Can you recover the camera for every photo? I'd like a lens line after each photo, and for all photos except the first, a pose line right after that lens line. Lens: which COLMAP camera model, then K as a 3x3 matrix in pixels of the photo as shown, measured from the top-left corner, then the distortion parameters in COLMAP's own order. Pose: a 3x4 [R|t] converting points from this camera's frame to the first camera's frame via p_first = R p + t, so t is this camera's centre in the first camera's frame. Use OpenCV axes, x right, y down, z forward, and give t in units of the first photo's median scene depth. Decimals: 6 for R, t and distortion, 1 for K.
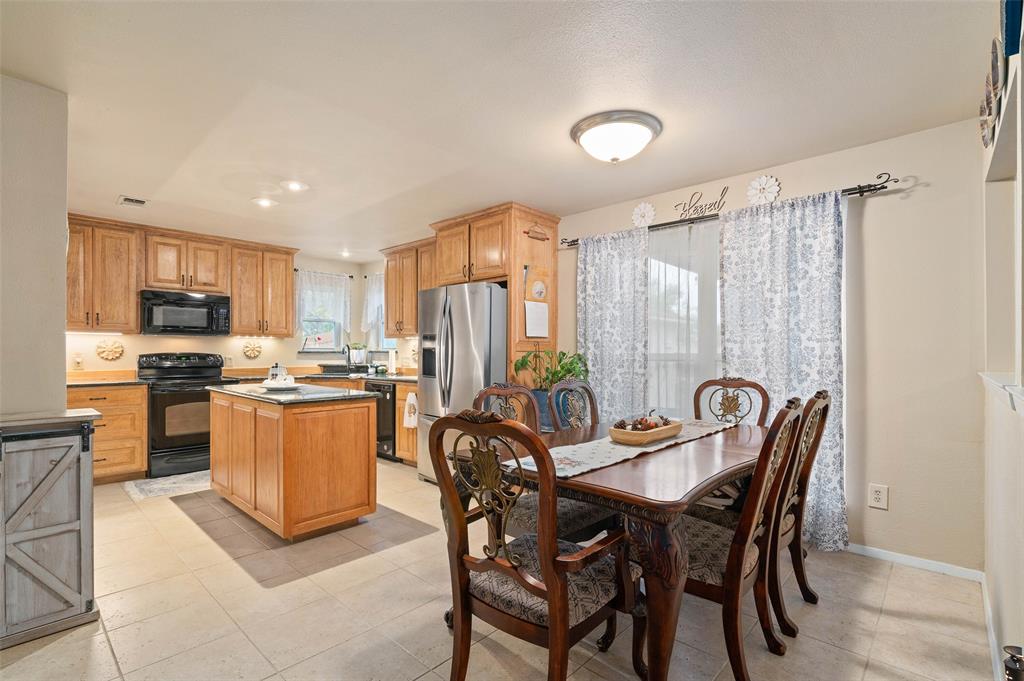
lens RADIAL K [[475.3, 0, 535.4], [0, 475.3, 358.2], [0, 0, 1]] dist [-0.010668, 0.002168]
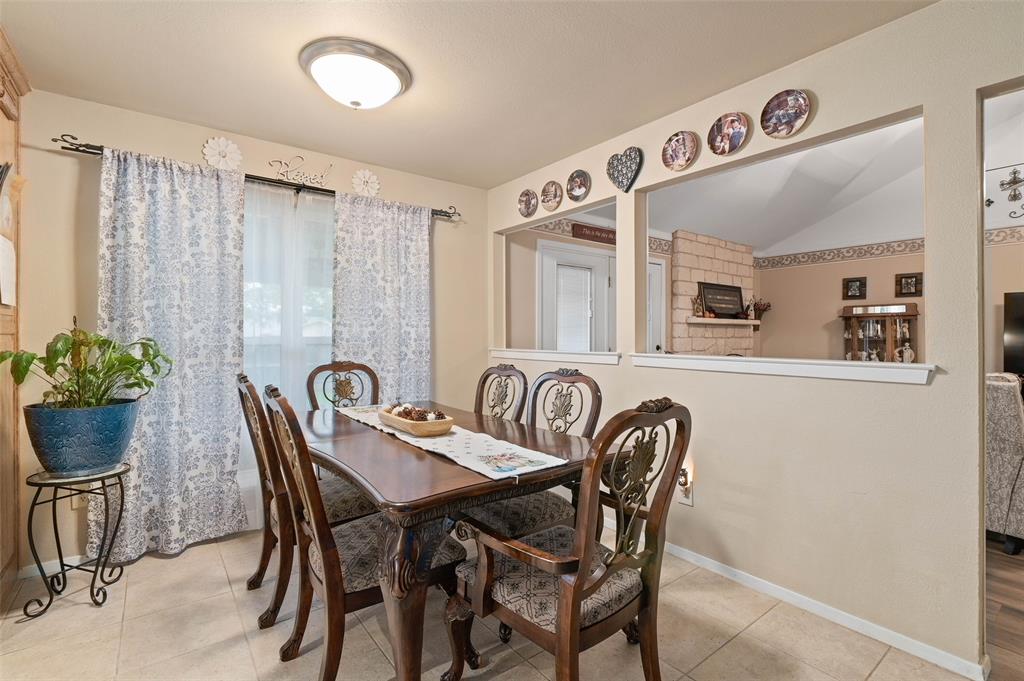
lens RADIAL K [[475.3, 0, 514.0], [0, 475.3, 334.6], [0, 0, 1]] dist [-0.010668, 0.002168]
pose [[0.174107, 0.000178, 0.984727, -0.354694], [0.010900, 0.999938, -0.002107, -0.006228], [-0.984666, 0.011100, 0.174094, 0.340380]]
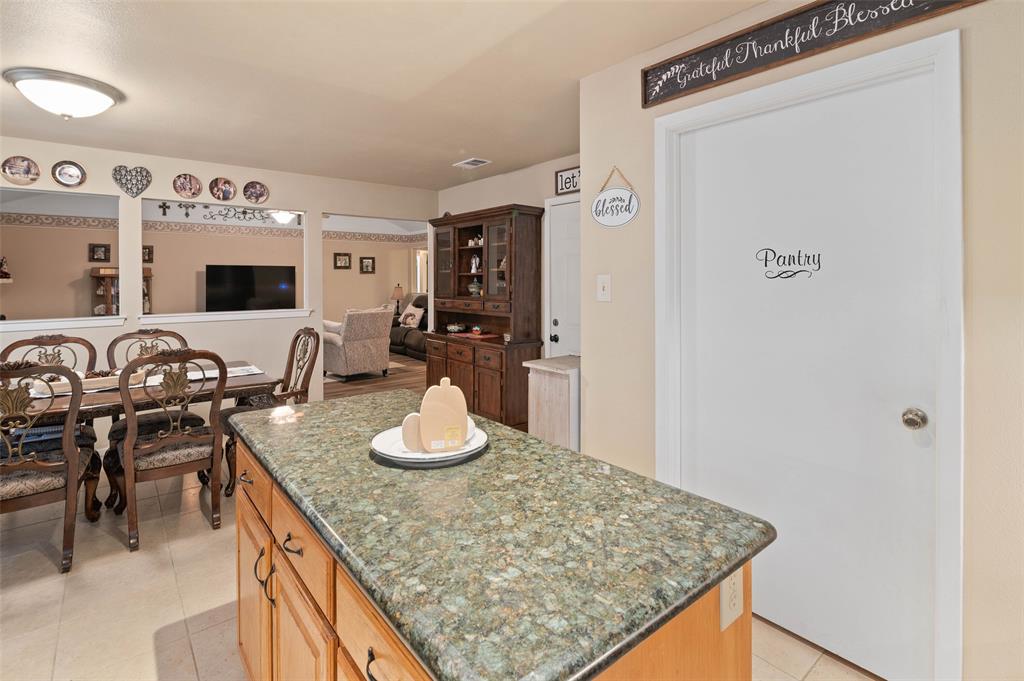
lens RADIAL K [[494.0, 0, 509.5], [0, 494.0, 273.5], [0, 0, 1]] dist [-0.002899, 0.000672]
pose [[-0.988437, 0.001167, 0.151629, -0.506869], [0.001276, 0.999999, 0.000621, -0.056011], [-0.151628, 0.000807, -0.988437, 1.053598]]
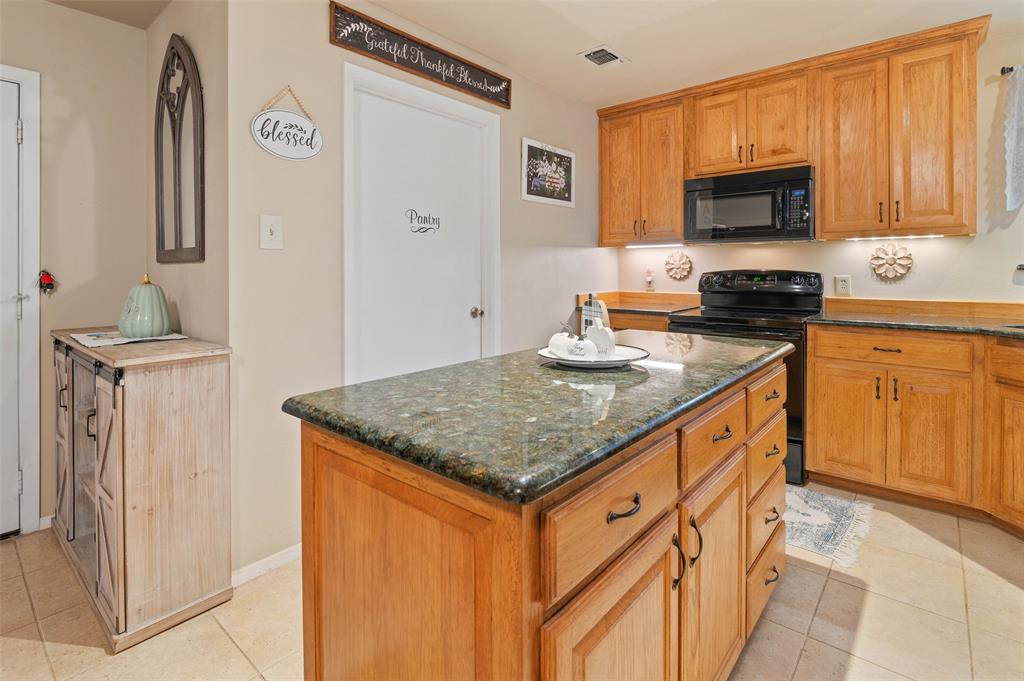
lens RADIAL K [[501.7, 0, 485.2], [0, 501.7, 271.6], [0, 0, 1]] dist [-0.010579, 0.000683]
pose [[0.008047, -0.001344, -0.999967, -0.088175], [-0.007995, 0.999967, -0.001408, -0.005855], [0.999936, 0.008006, 0.008036, 0.680118]]
